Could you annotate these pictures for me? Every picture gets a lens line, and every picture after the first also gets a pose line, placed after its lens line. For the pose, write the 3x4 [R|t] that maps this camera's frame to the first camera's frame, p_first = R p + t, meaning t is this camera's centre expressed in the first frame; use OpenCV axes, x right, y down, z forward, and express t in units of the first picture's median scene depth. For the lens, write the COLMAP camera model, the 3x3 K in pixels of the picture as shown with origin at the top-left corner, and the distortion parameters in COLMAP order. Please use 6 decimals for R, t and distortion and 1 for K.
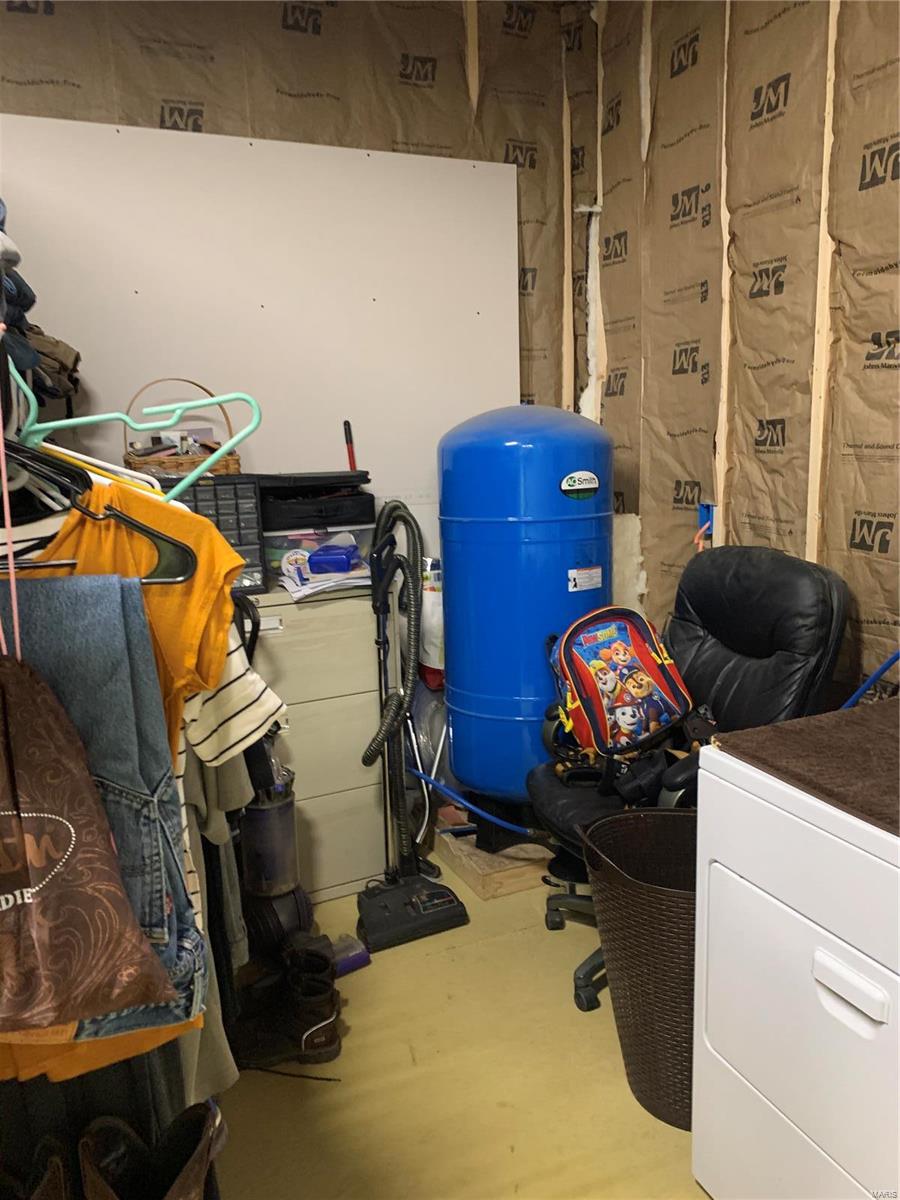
lens RADIAL K [[911.3, 0, 461.6], [0, 911.3, 600.7], [0, 0, 1]] dist [0.021024, -0.020336]
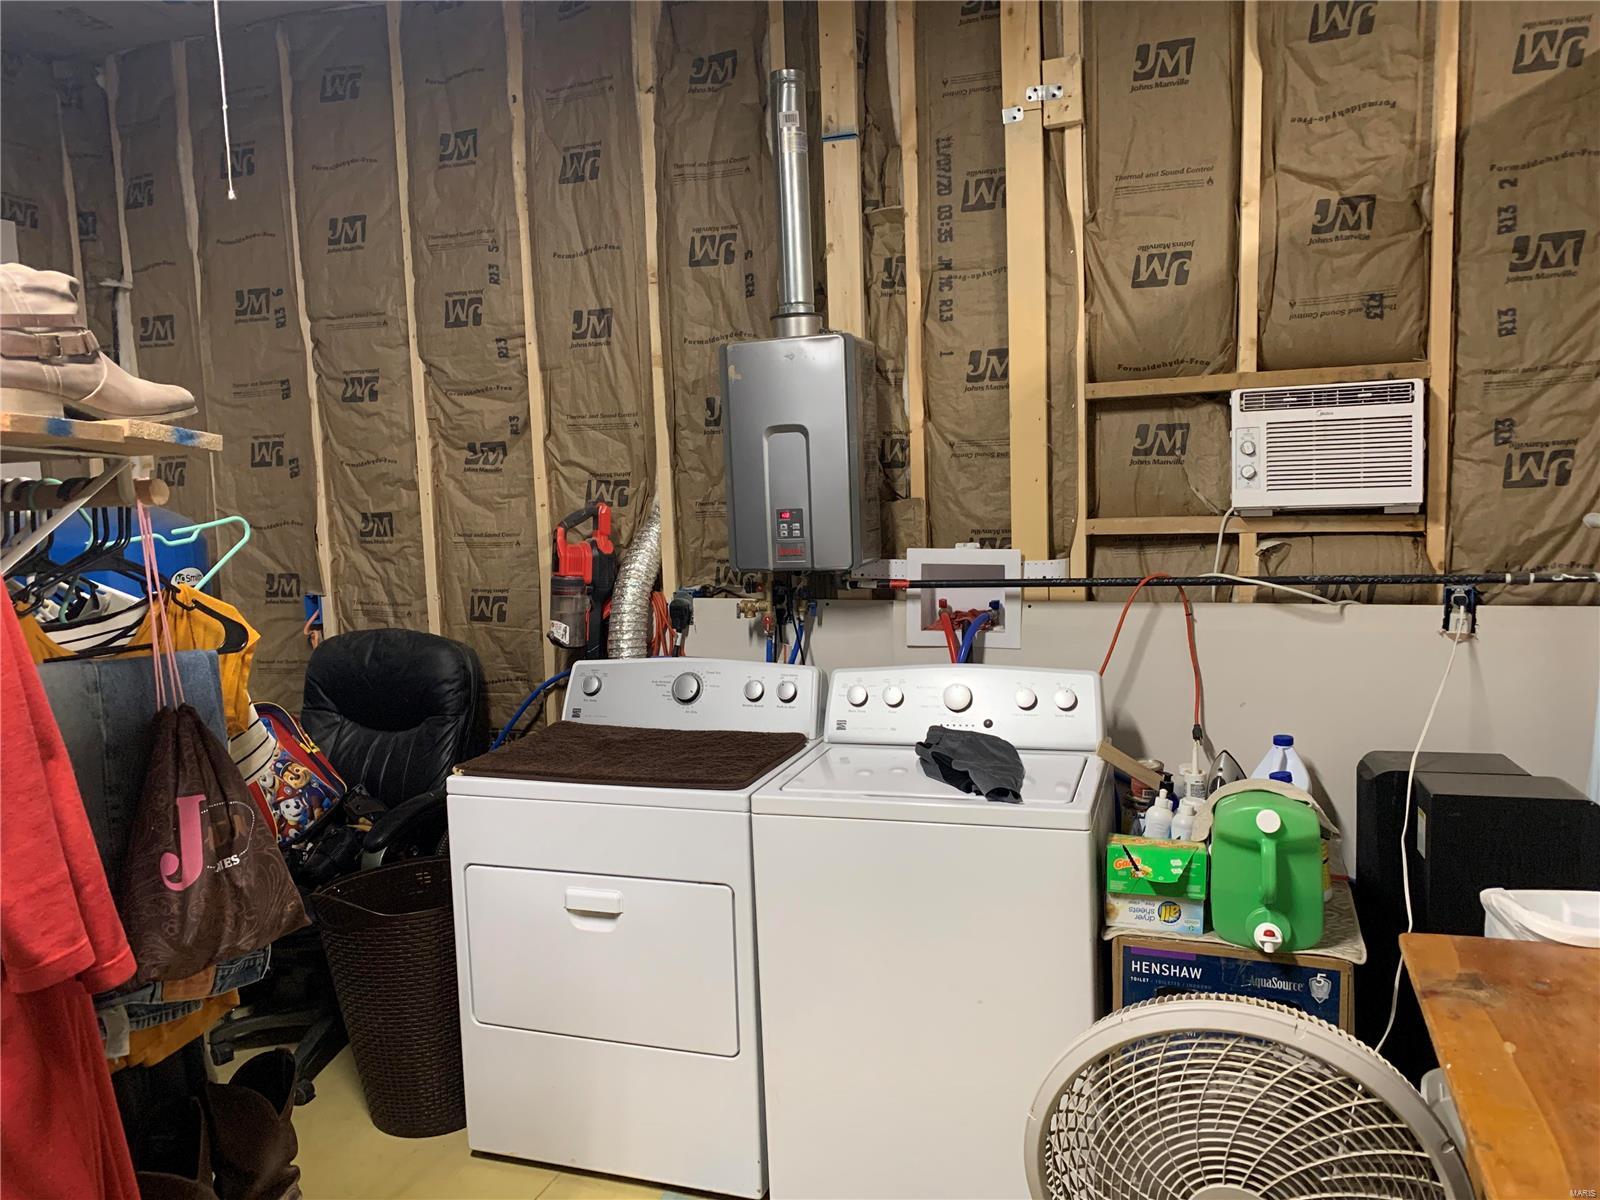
lens RADIAL K [[1215.0, 0, 796.2], [0, 1215.0, 597.8], [0, 0, 1]] dist [0.021024, -0.020336]
pose [[0.677626, -0.071404, 0.731932, -0.398769], [0.149685, 0.987832, -0.042210, 0.037679], [-0.720012, 0.138162, 0.680069, -0.333699]]
